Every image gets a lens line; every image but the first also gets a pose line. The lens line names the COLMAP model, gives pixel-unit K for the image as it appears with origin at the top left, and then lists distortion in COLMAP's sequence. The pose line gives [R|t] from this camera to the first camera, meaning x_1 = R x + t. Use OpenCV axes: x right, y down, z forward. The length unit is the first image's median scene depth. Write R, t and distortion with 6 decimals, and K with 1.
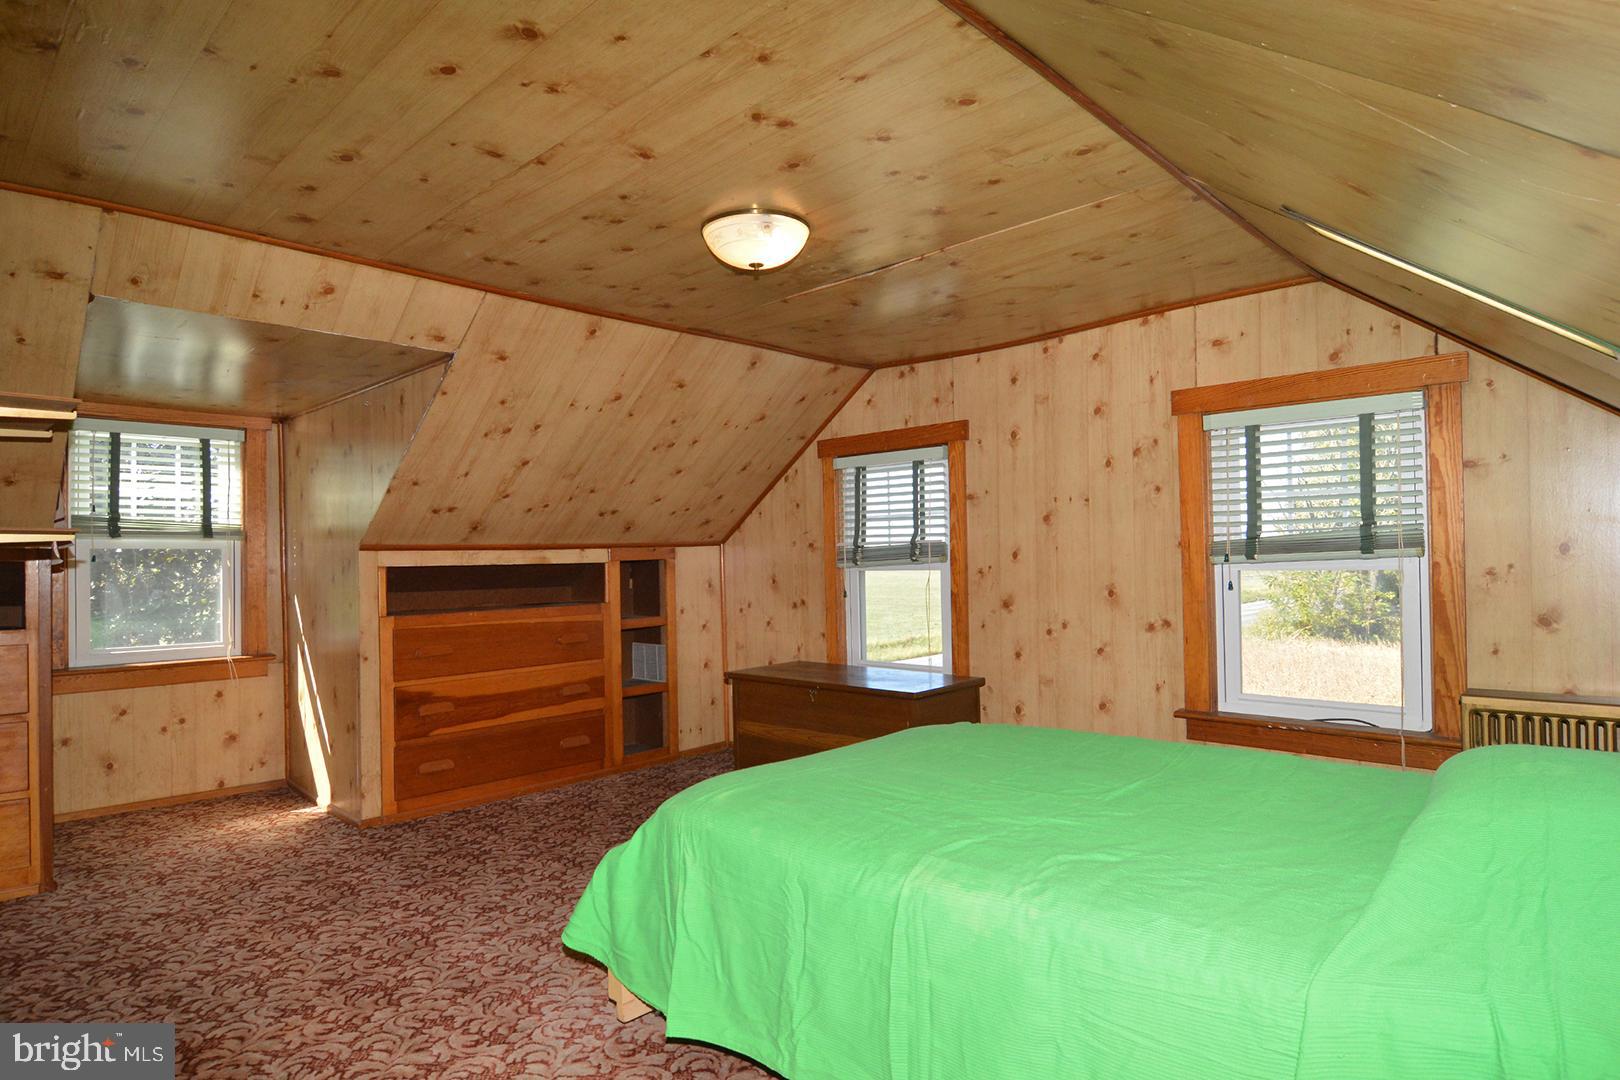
lens RADIAL K [[889.2, 0, 794.1], [0, 889.2, 541.9], [0, 0, 1]] dist [-0.011261, -0.006196]
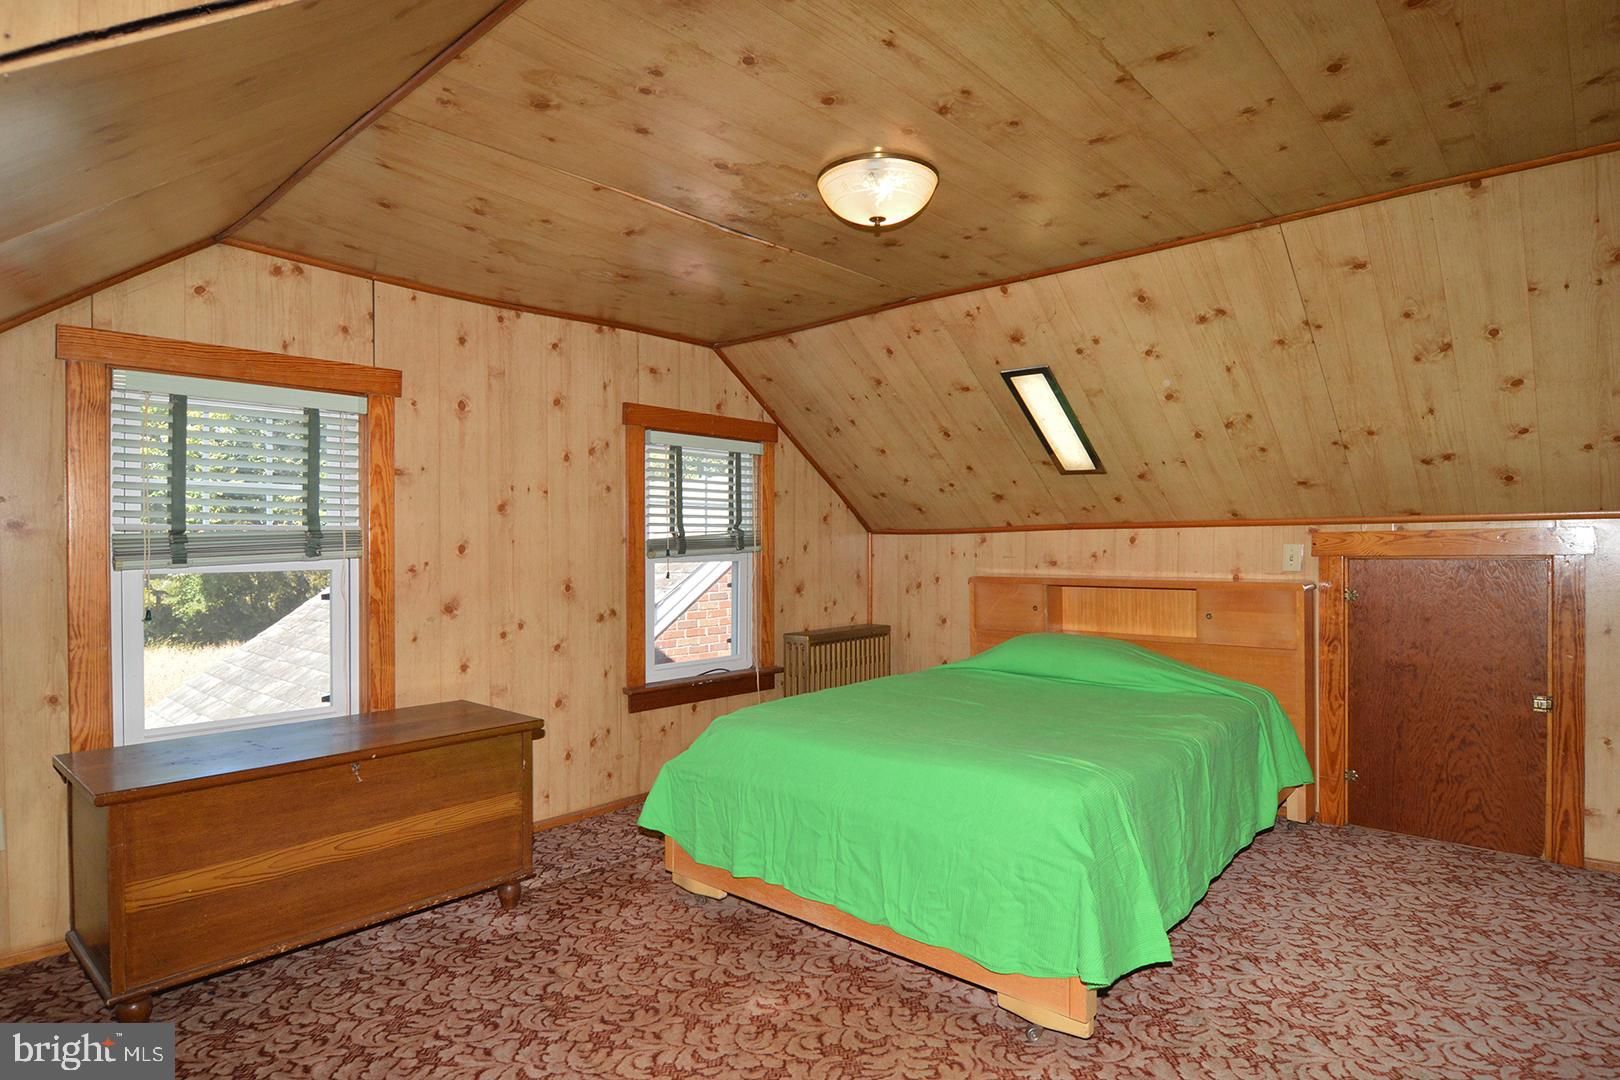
lens RADIAL K [[889.2, 0, 794.0], [0, 889.2, 544.0], [0, 0, 1]] dist [-0.011261, -0.006196]
pose [[-0.030820, 0.016385, 0.999391, -0.649377], [-0.014091, 0.999759, -0.016825, 0.021467], [-0.999426, -0.014601, -0.030582, 0.774965]]
